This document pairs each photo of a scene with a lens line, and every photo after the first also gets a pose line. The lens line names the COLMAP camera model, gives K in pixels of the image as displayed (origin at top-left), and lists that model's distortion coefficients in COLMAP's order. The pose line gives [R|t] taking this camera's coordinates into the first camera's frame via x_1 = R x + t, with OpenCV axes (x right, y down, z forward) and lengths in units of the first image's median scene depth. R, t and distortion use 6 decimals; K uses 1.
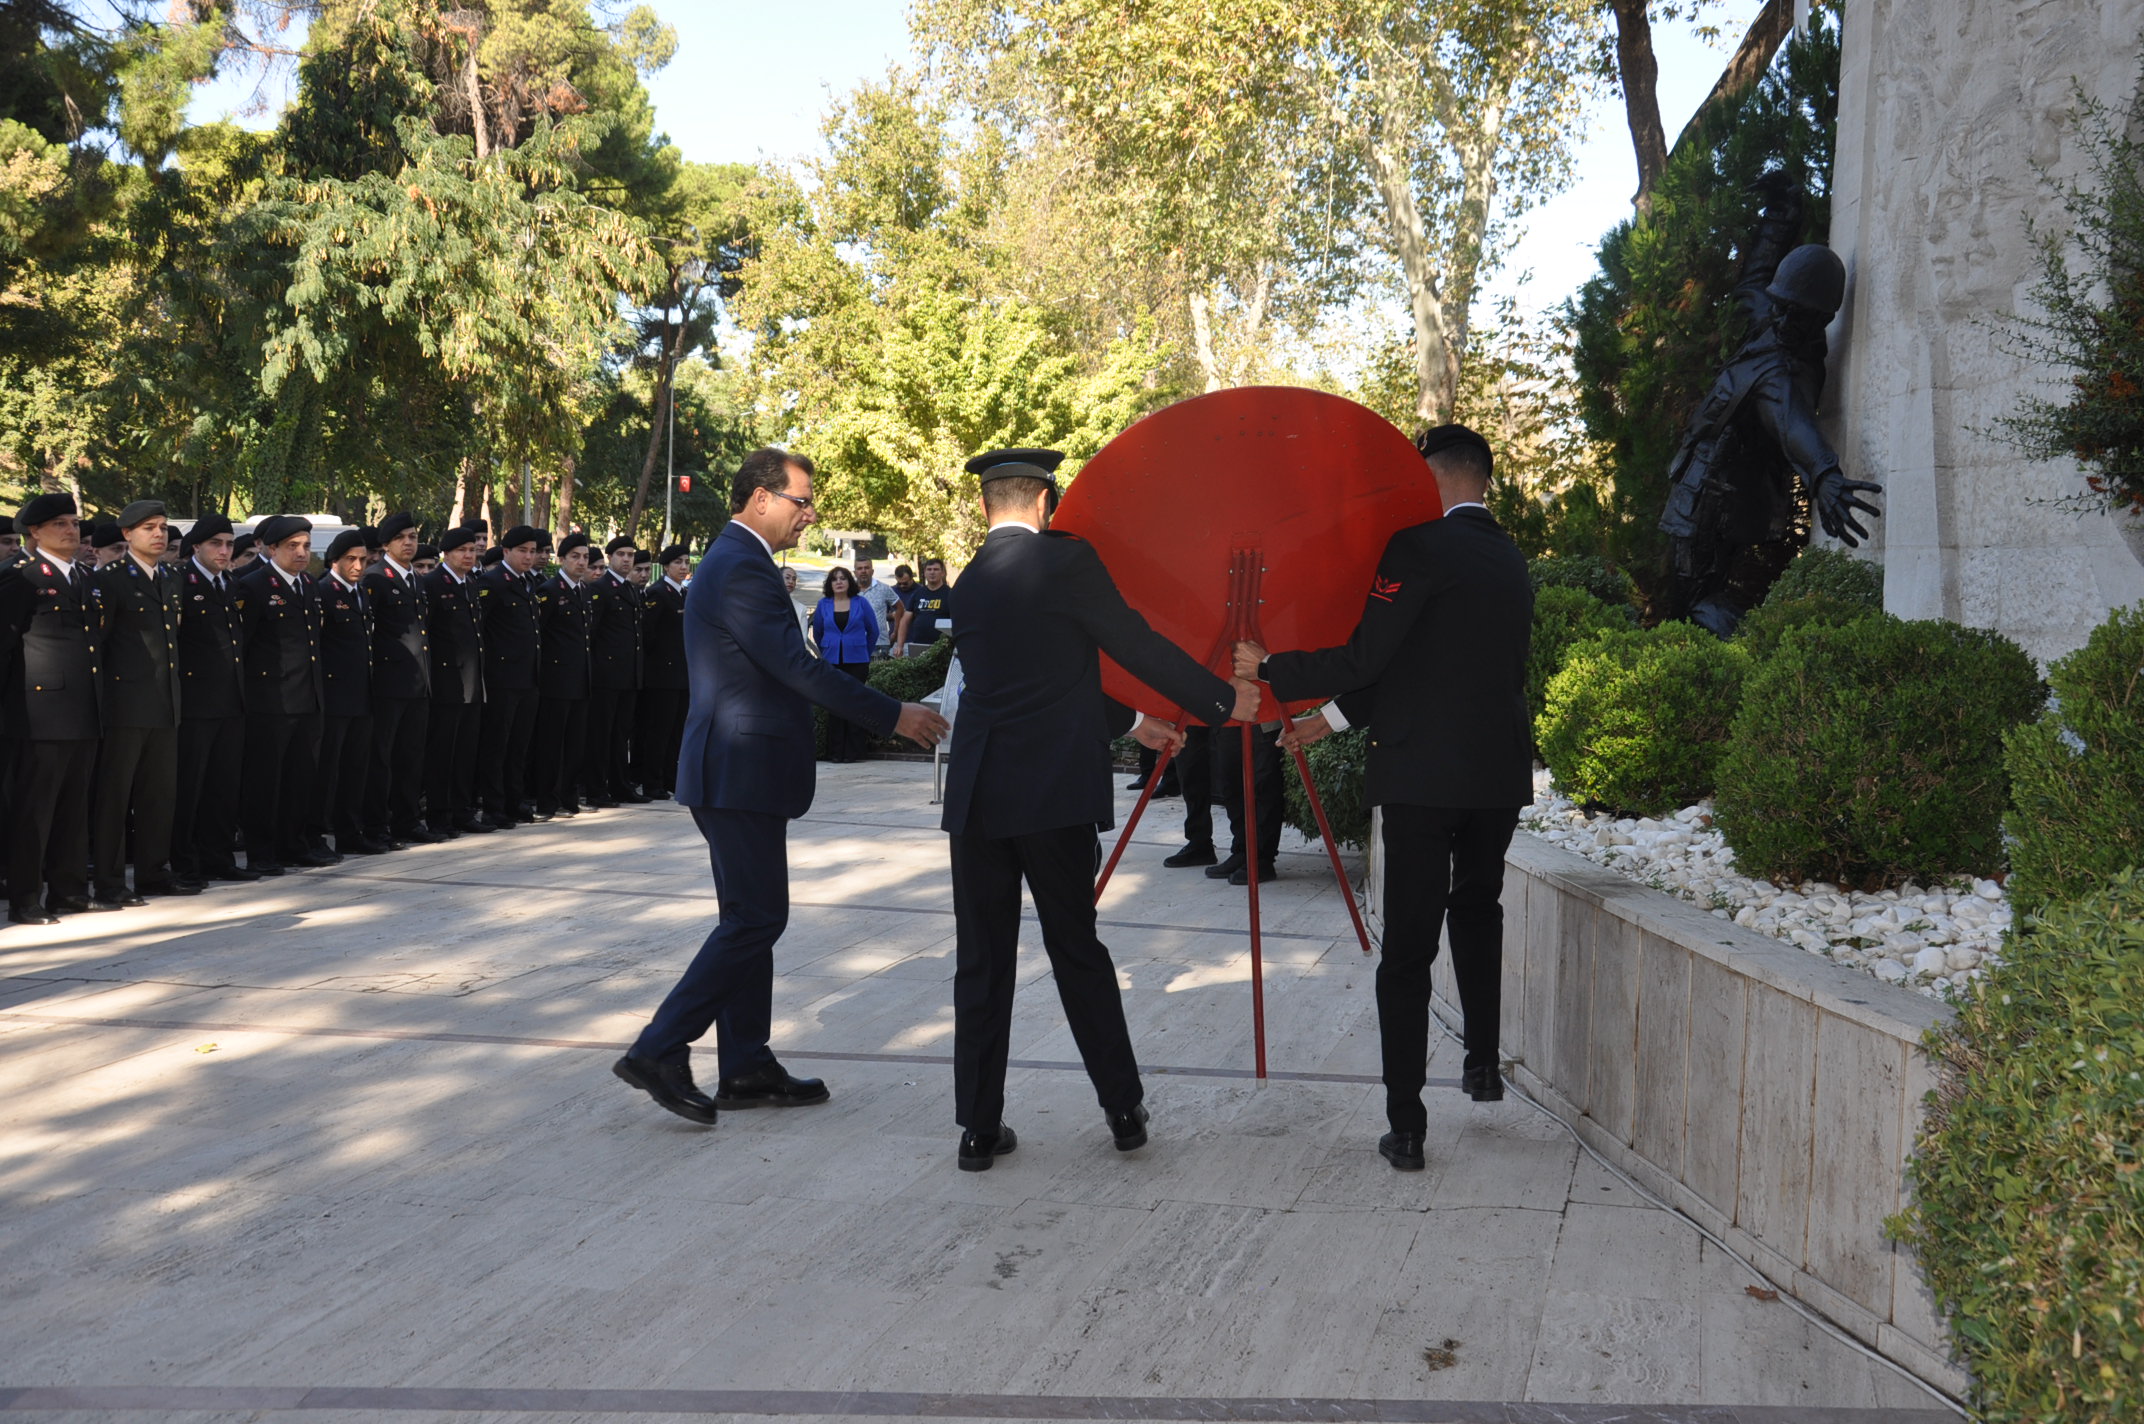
lens RADIAL K [[2176.3, 0, 1077.6], [0, 2176.3, 737.6], [0, 0, 1]] dist [-0.047078, 0.274732]
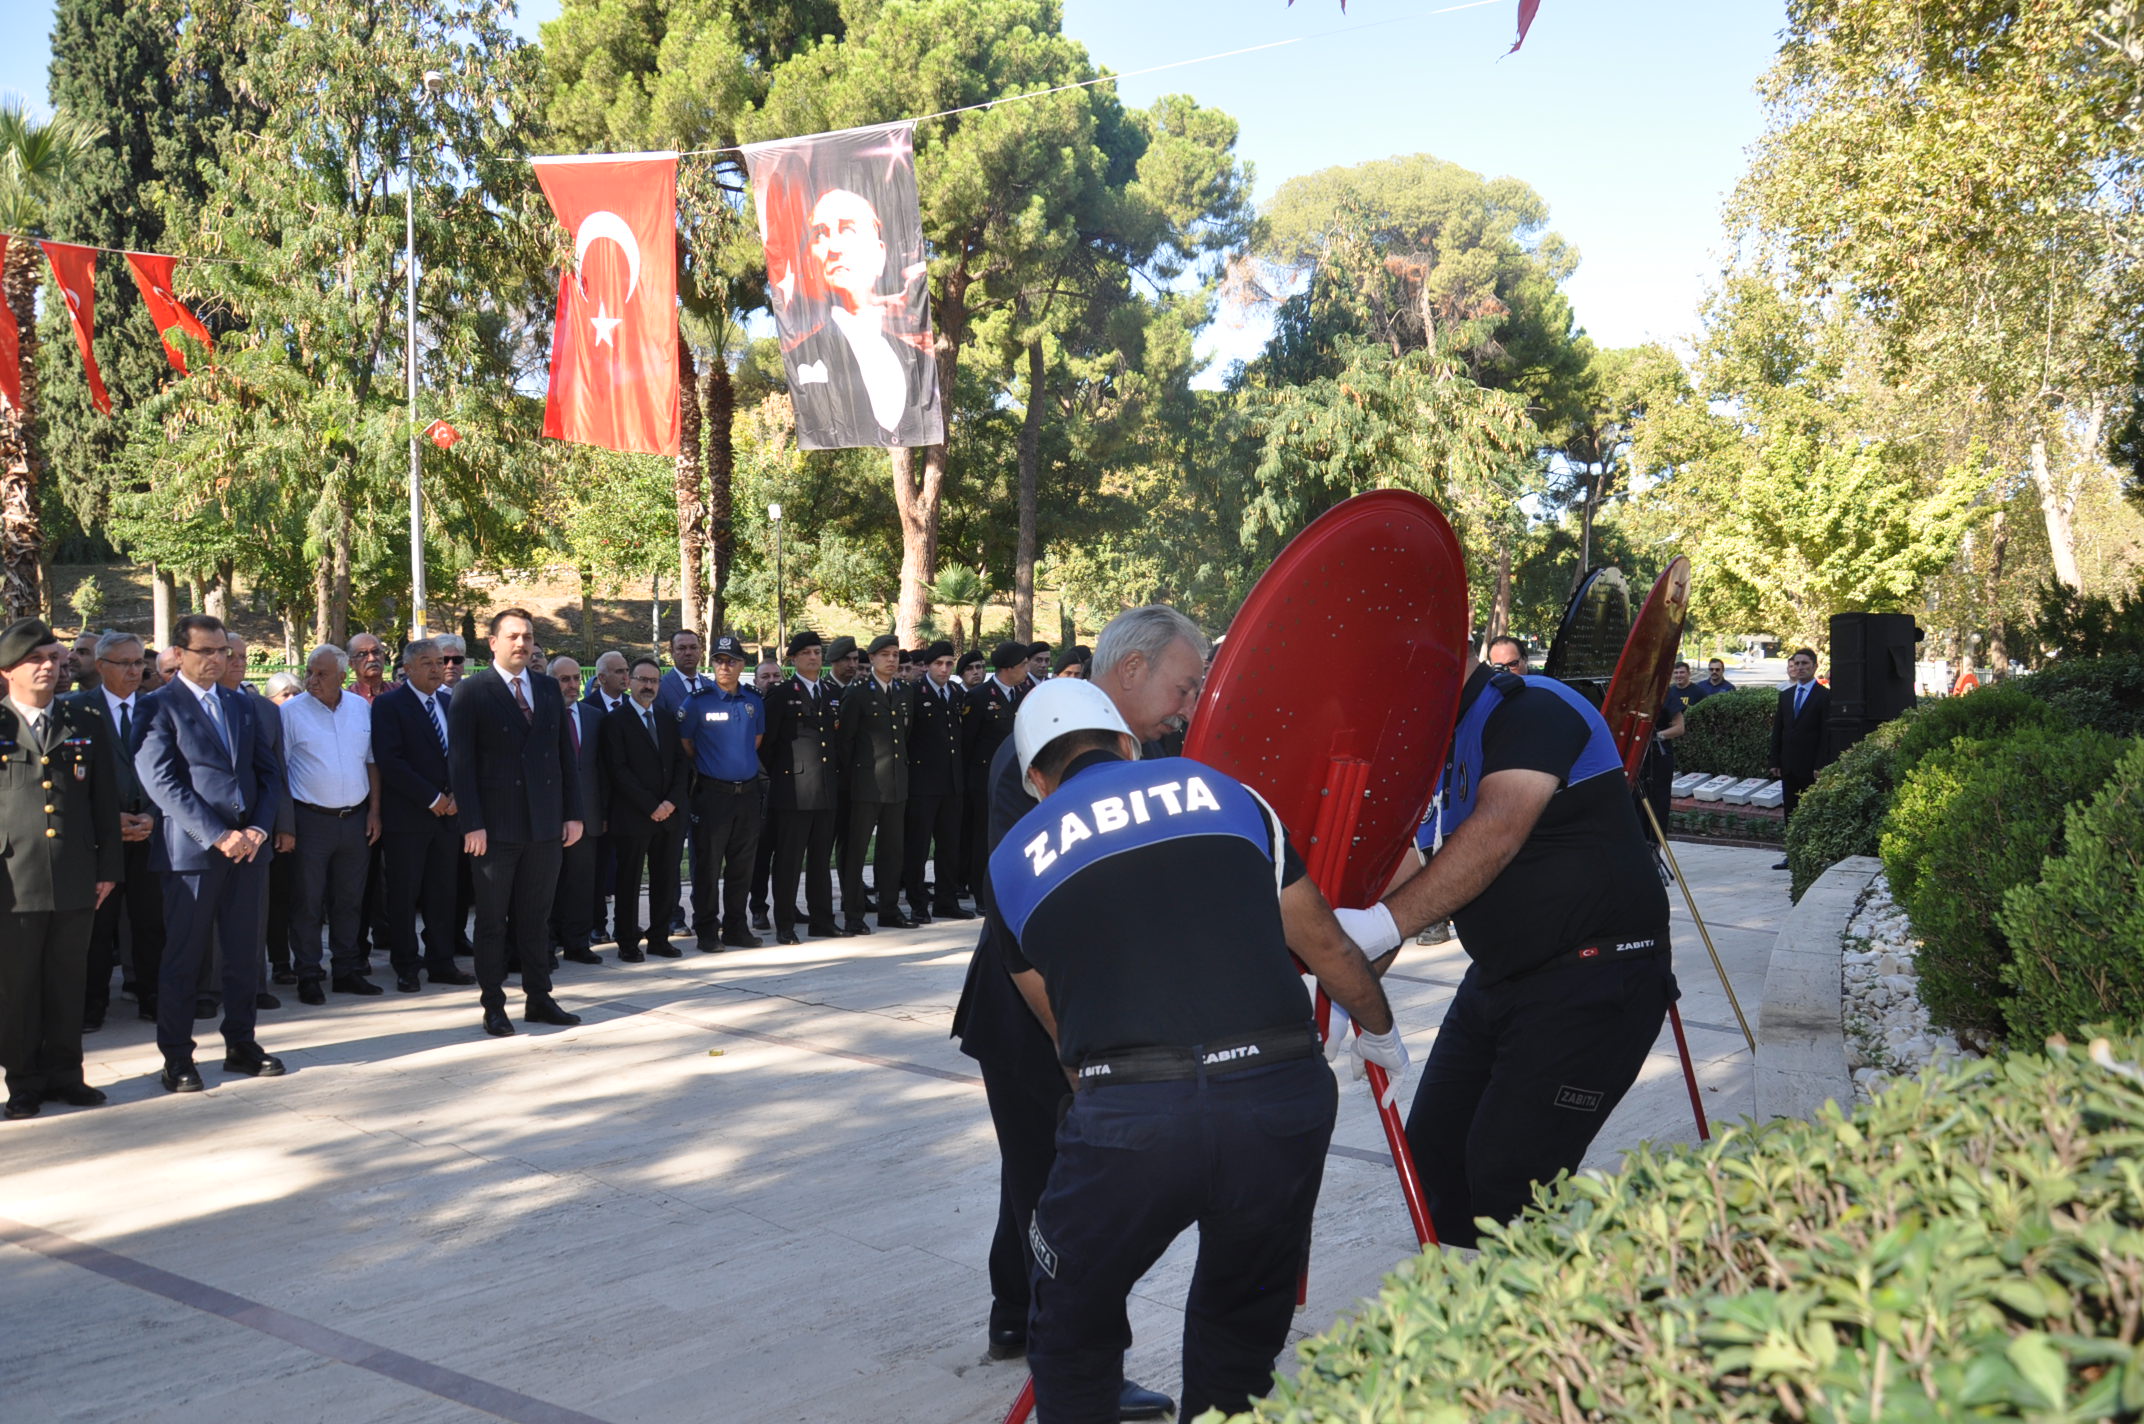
lens RADIAL K [[1692.3, 0, 1087.9], [0, 1692.3, 754.1], [0, 0, 1]] dist [-0.156732, 0.138322]
pose [[0.879045, 0.007045, -0.476687, 0.031899], [-0.019747, 0.999571, -0.021643, -0.002433], [0.476330, 0.028438, 0.878807, 0.024855]]
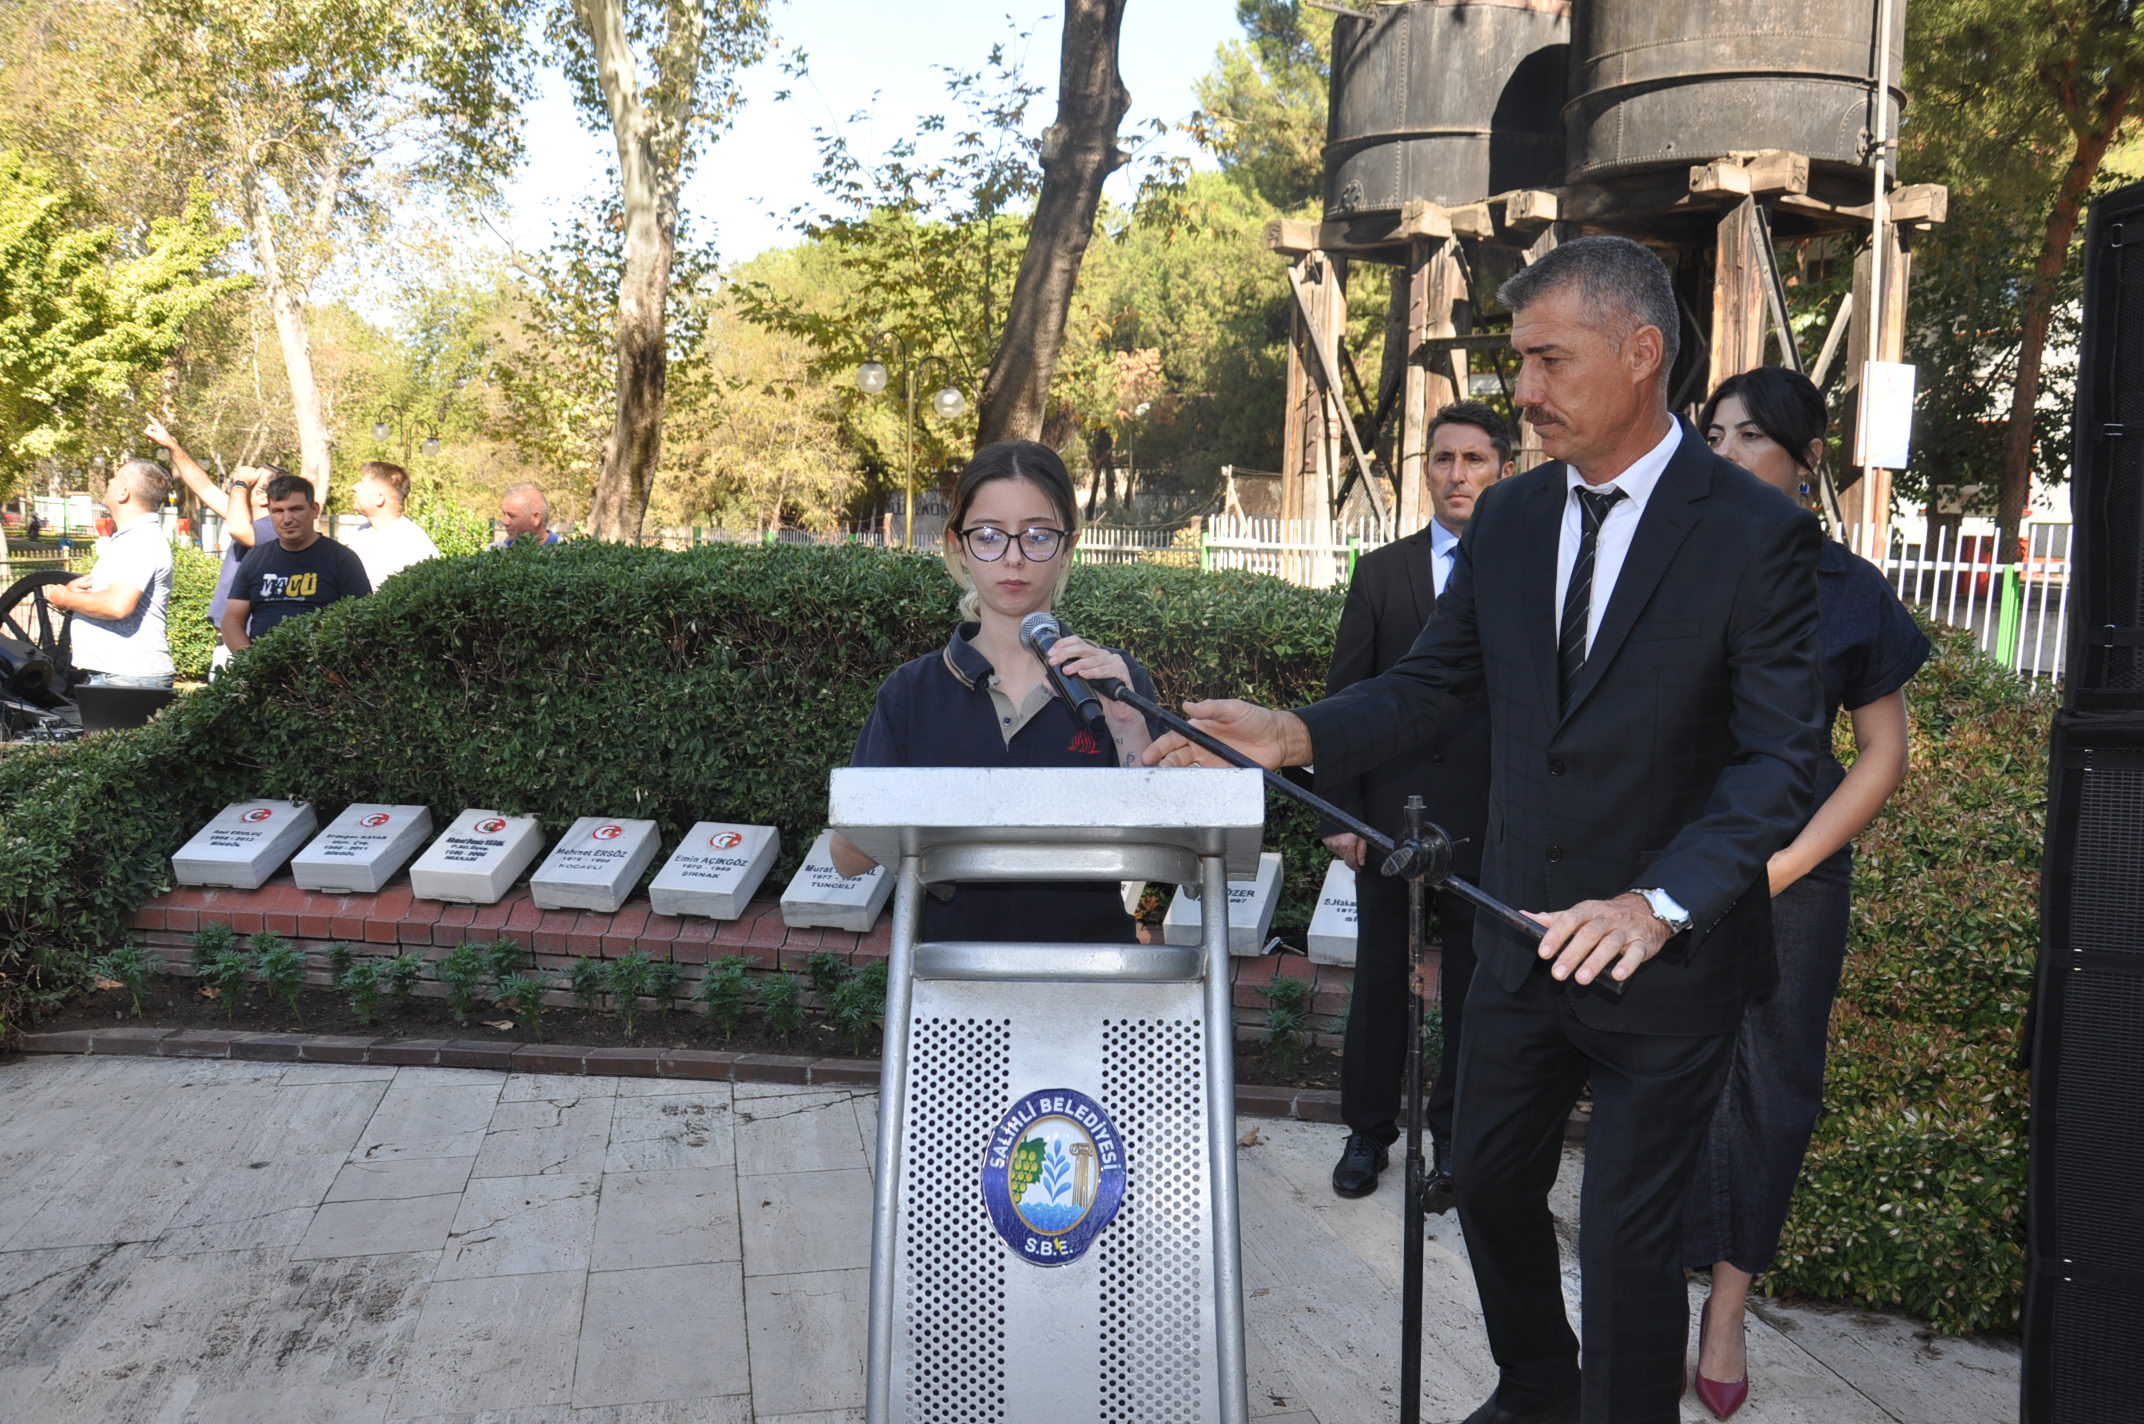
lens RADIAL K [[1911.5, 0, 1068.3], [0, 1911.5, 732.0], [0, 0, 1]] dist [-0.097432, 0.206731]
pose [[0.880617, -0.055921, 0.470518, -0.029745], [0.035437, 0.998003, 0.052288, -0.016368], [-0.472502, -0.029372, 0.880840, 0.224236]]
